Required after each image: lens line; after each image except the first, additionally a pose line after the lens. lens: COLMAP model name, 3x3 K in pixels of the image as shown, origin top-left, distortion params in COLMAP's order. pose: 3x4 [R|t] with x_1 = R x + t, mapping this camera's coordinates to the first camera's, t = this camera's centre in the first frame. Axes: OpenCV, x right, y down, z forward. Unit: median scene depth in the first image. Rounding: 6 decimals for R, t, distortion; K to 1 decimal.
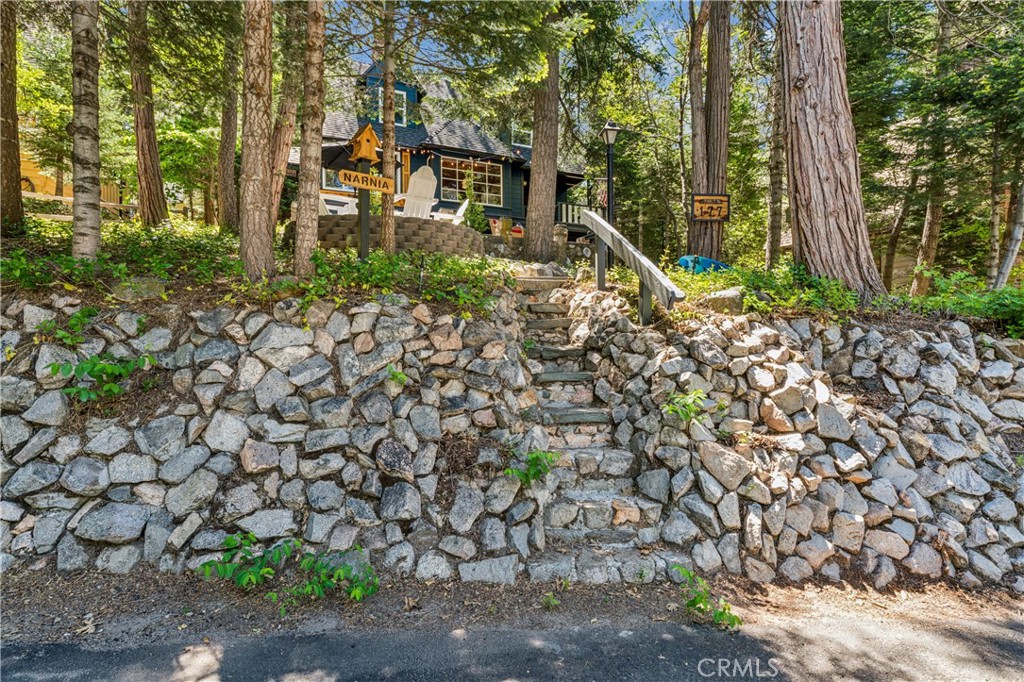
lens RADIAL K [[505.5, 0, 512.0], [0, 505.5, 341.0], [0, 0, 1]] dist [-0.002187, -0.000303]
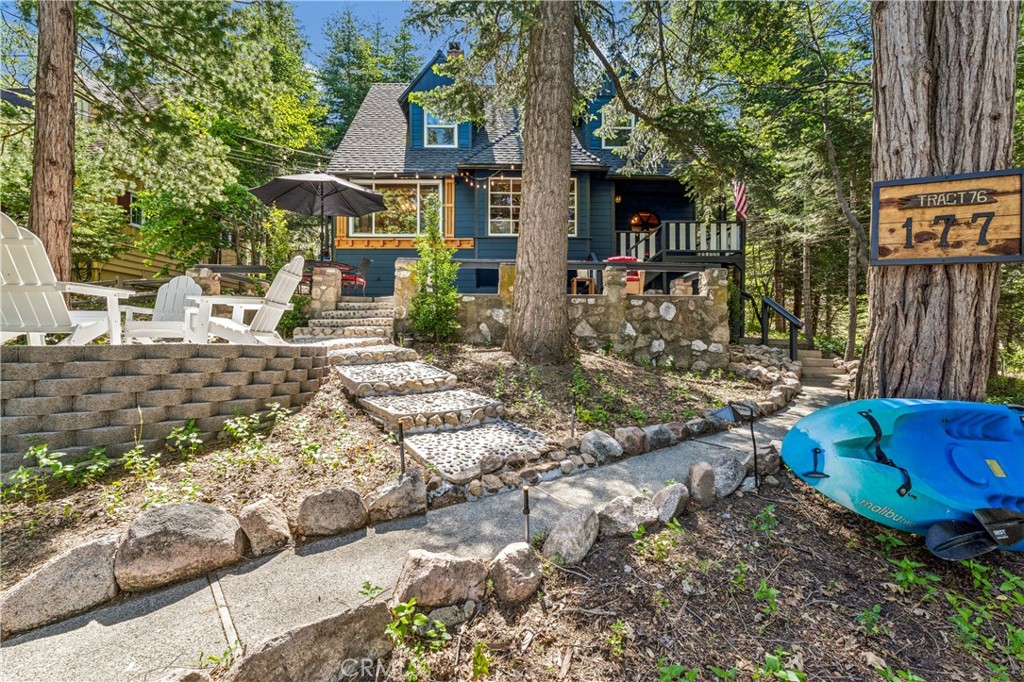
lens RADIAL K [[453.2, 0, 512.0], [0, 453.2, 341.0], [0, 0, 1]] dist [-0.000136, -0.000074]
pose [[0.916784, 0.002767, -0.399375, 0.260207], [-0.008389, 0.999889, -0.012329, -0.183161], [0.399296, 0.014653, 0.916705, 0.638486]]
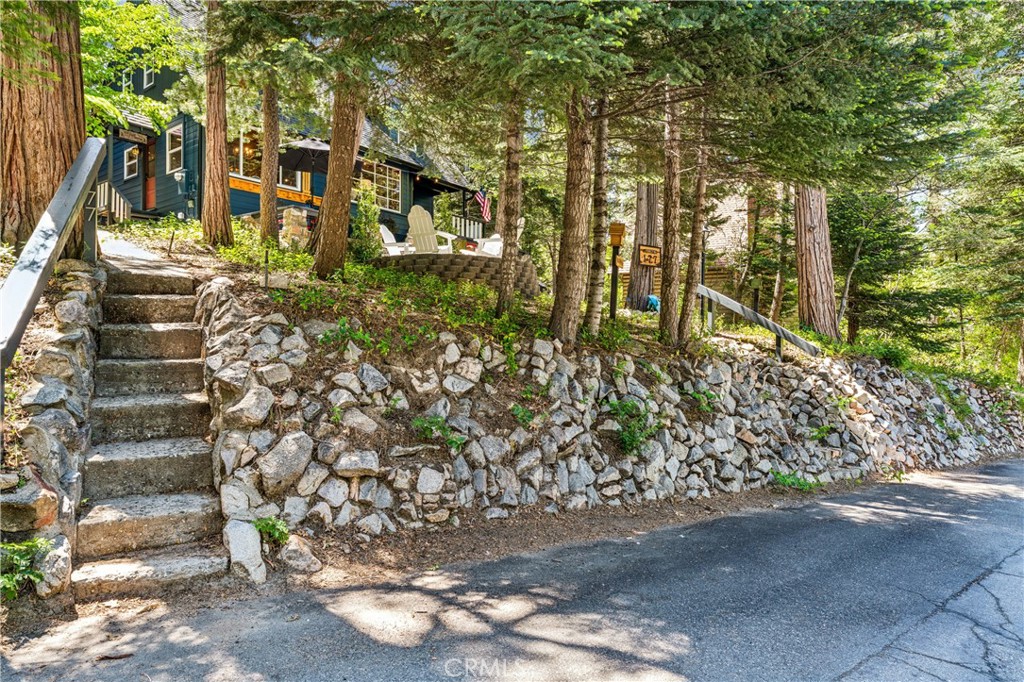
lens RADIAL K [[605.6, 0, 512.0], [0, 605.6, 341.0], [0, 0, 1]] dist [-0.001026, -0.000310]
pose [[0.865673, 0.007703, 0.500550, -0.694907], [-0.008790, 0.999961, -0.000186, -0.041028], [-0.500532, -0.004239, 0.865708, -0.176336]]
